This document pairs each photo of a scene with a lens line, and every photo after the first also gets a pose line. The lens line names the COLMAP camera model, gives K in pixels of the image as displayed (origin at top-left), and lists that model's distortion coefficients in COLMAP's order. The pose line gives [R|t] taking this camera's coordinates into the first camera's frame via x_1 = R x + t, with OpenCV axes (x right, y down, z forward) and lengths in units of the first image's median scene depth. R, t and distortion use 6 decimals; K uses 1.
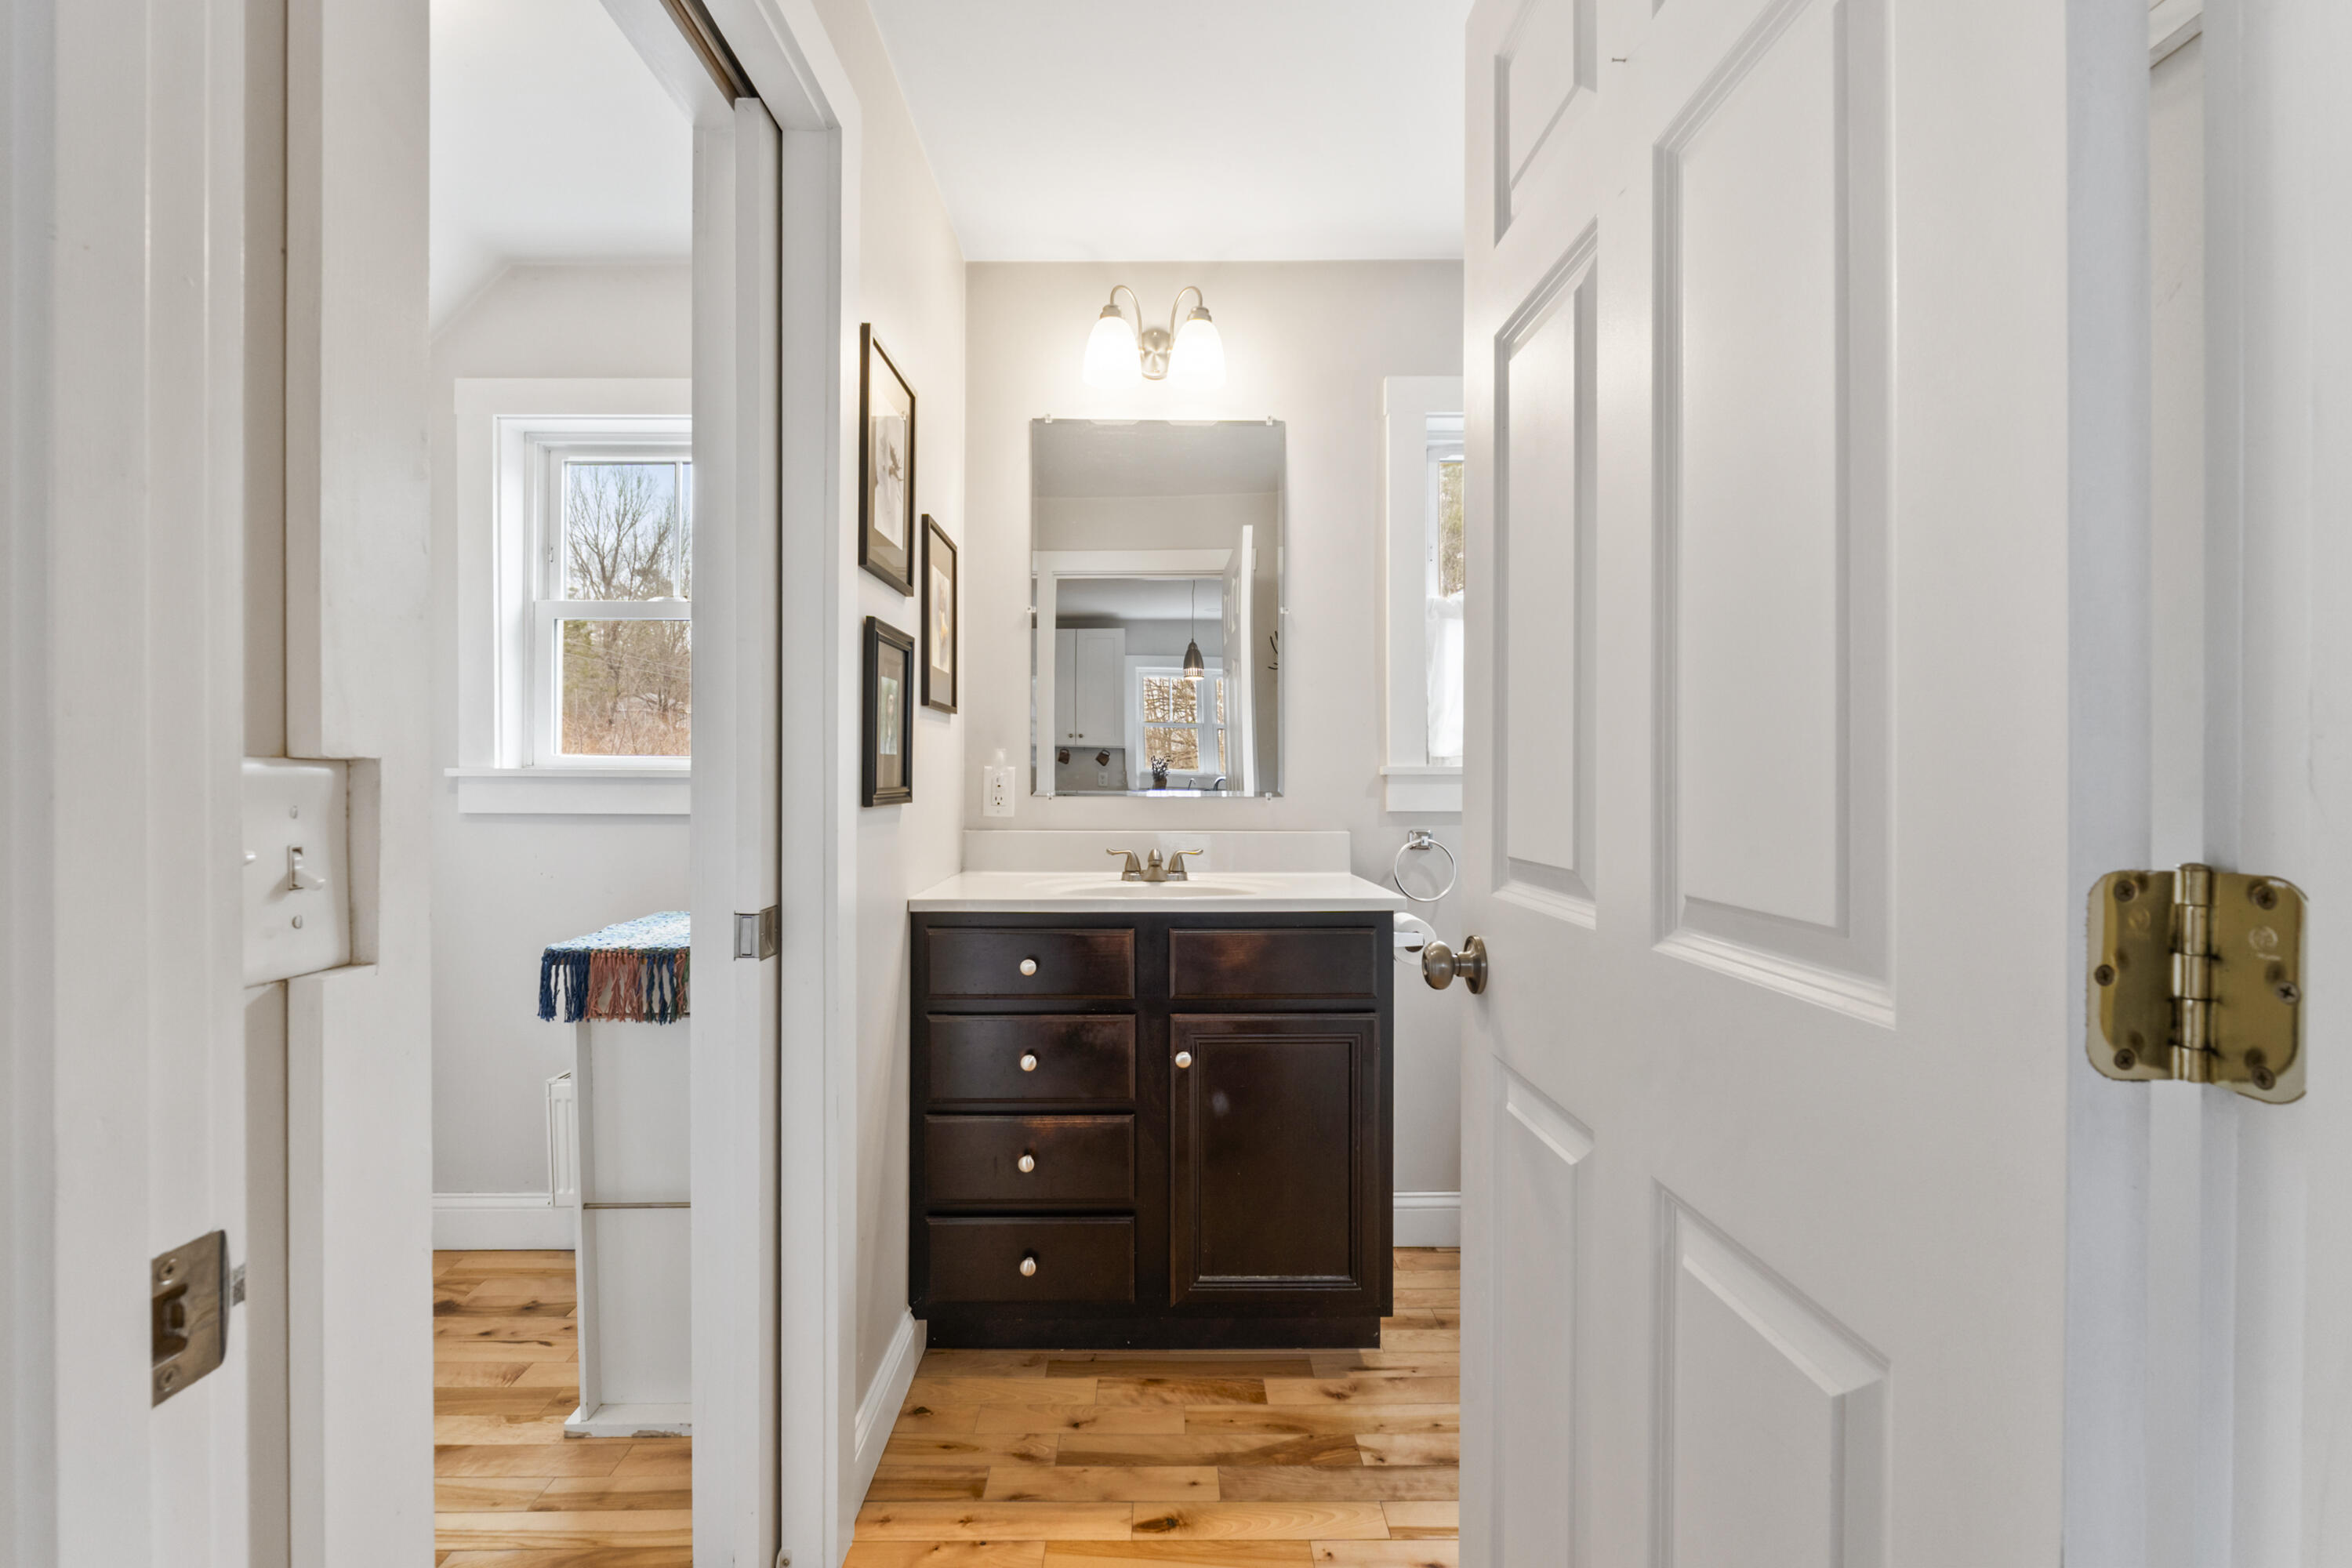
lens RADIAL K [[1025.5, 0, 1157.4], [0, 1025.5, 777.6], [0, 0, 1]] dist [-0.007058, 0.000342]
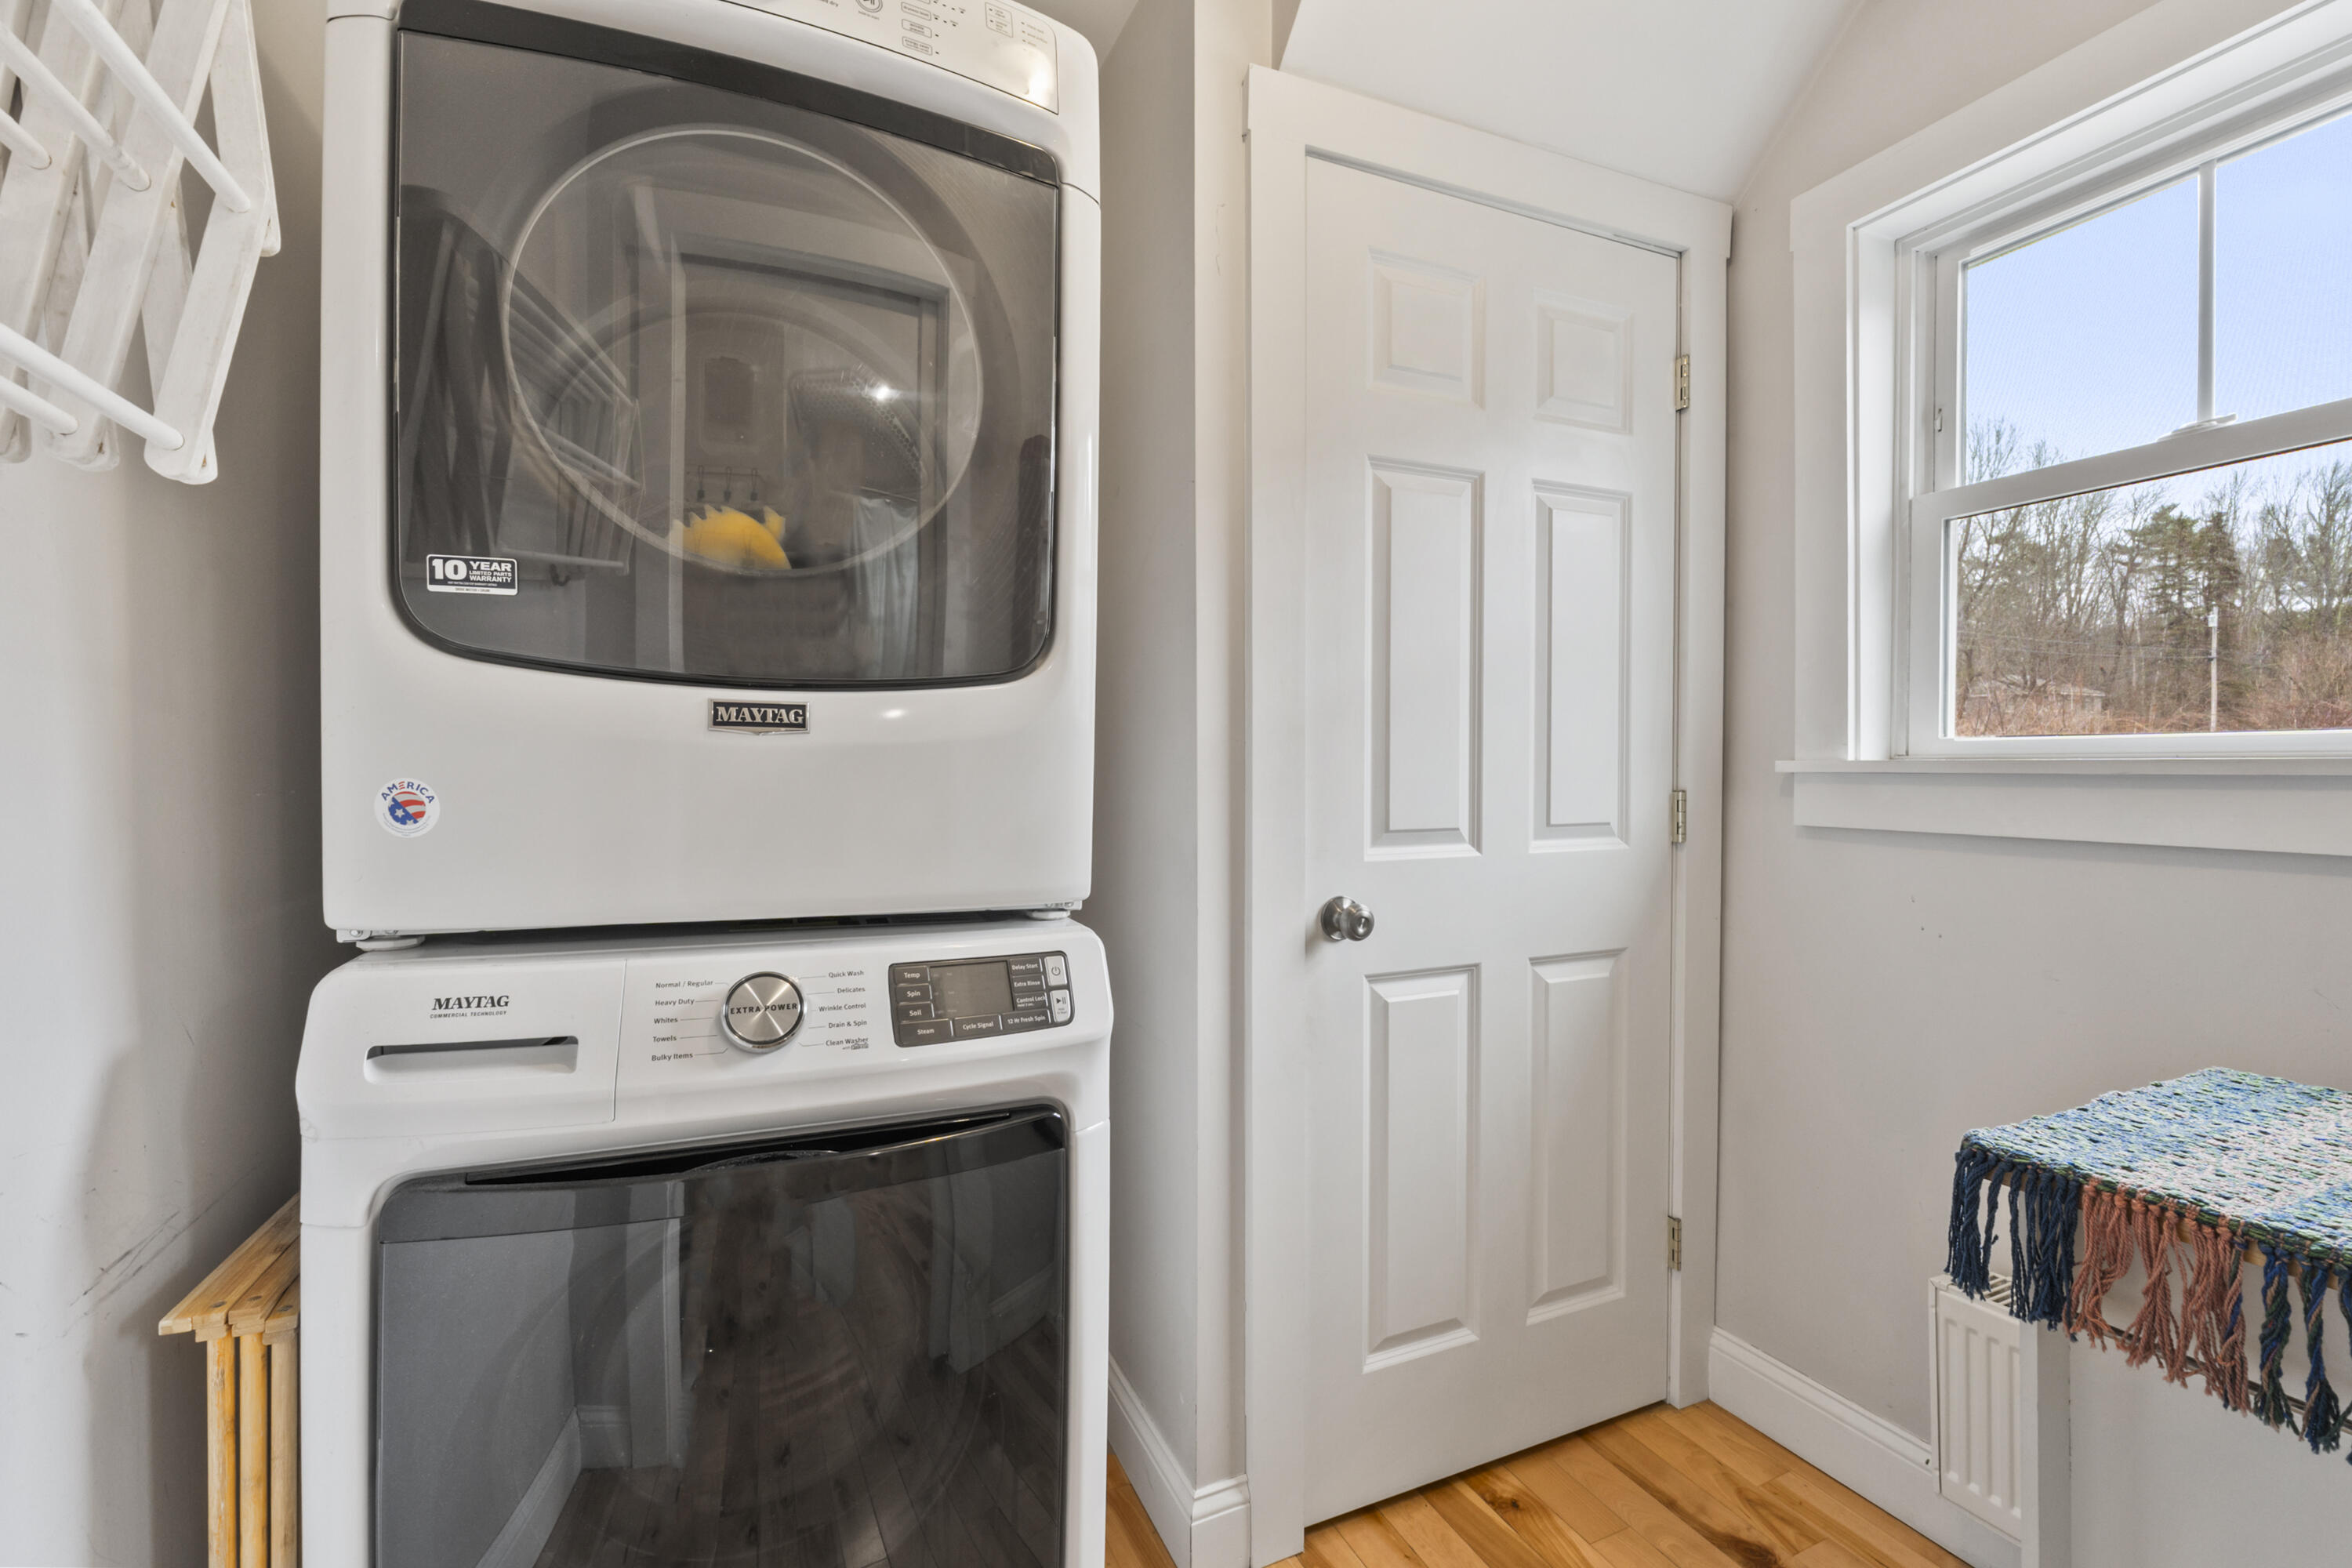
lens RADIAL K [[993.6, 0, 1170.4], [0, 993.6, 785.7], [0, 0, 1]] dist [-0.009359, 0.000513]
pose [[0.395157, 0.012047, -0.918535, -0.324245], [0.001391, 0.999905, 0.013713, -0.003152], [0.918613, -0.006696, 0.395103, 0.479643]]
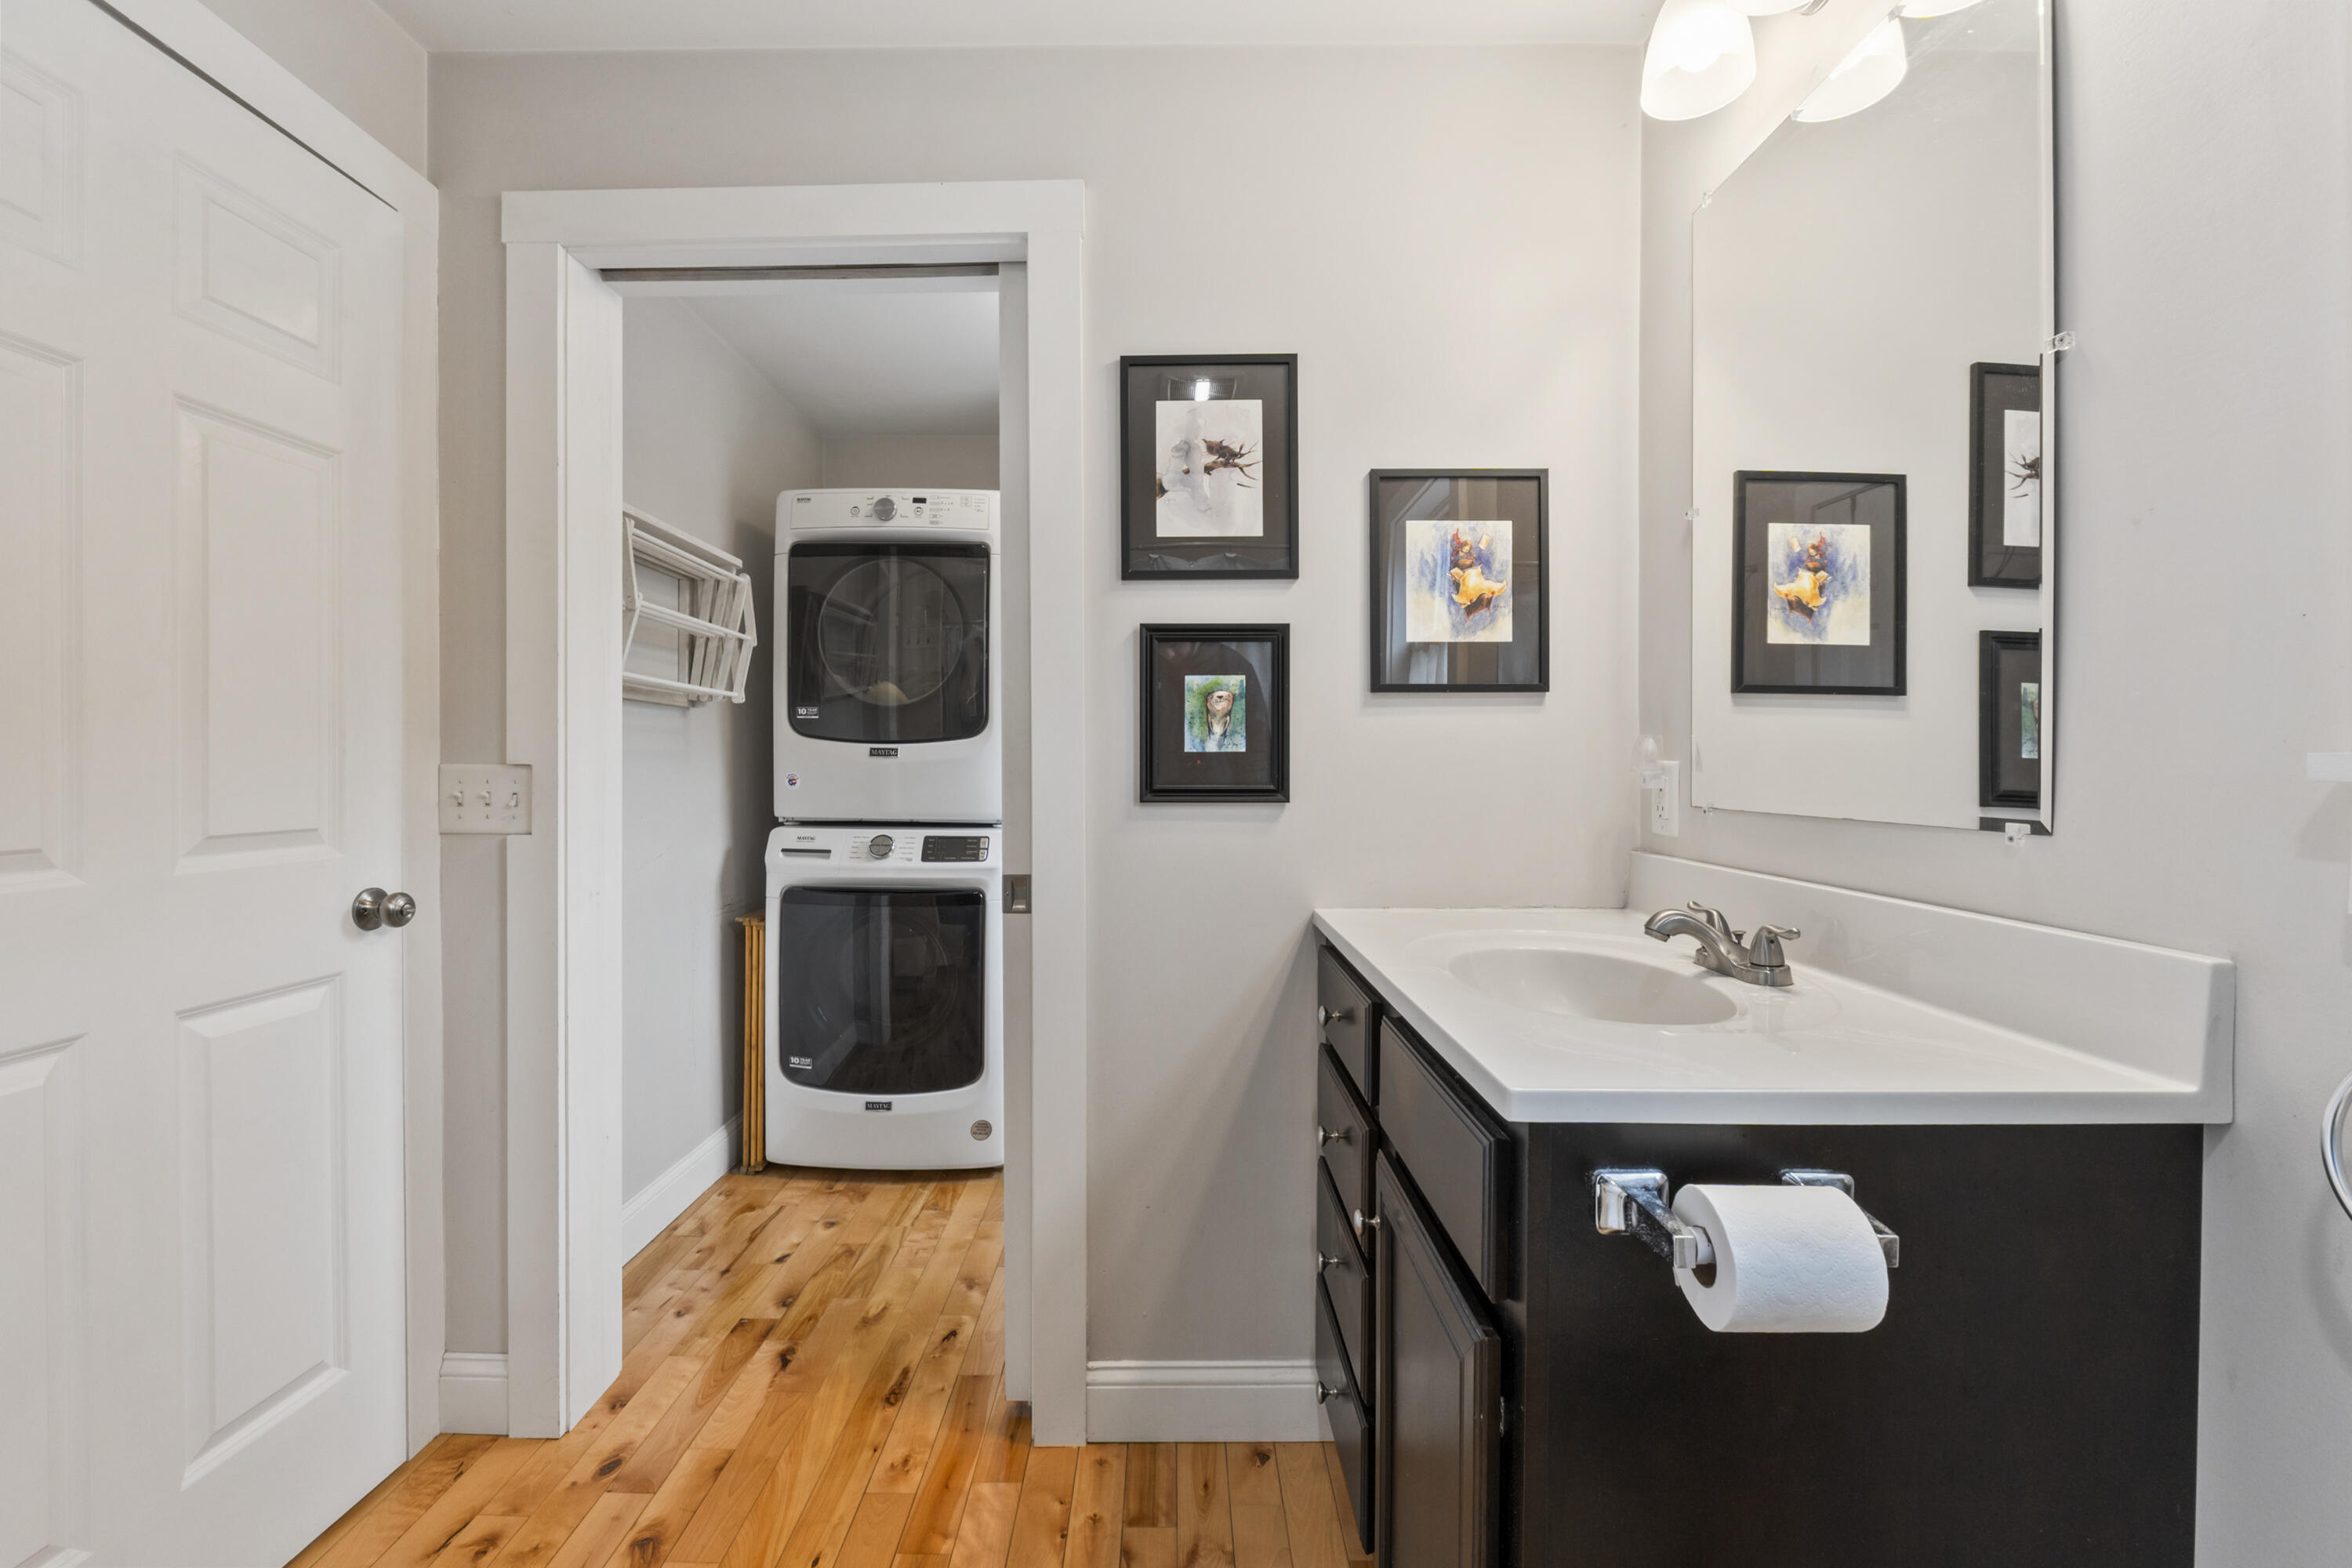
lens RADIAL K [[993.6, 0, 1173.6], [0, 993.6, 778.5], [0, 0, 1]] dist [-0.009359, 0.000513]
pose [[-0.010063, 0.002515, -0.999946, 0.673117], [0.001972, 0.999995, 0.002496, 0.006245], [0.999947, -0.001947, -0.010068, 0.951385]]
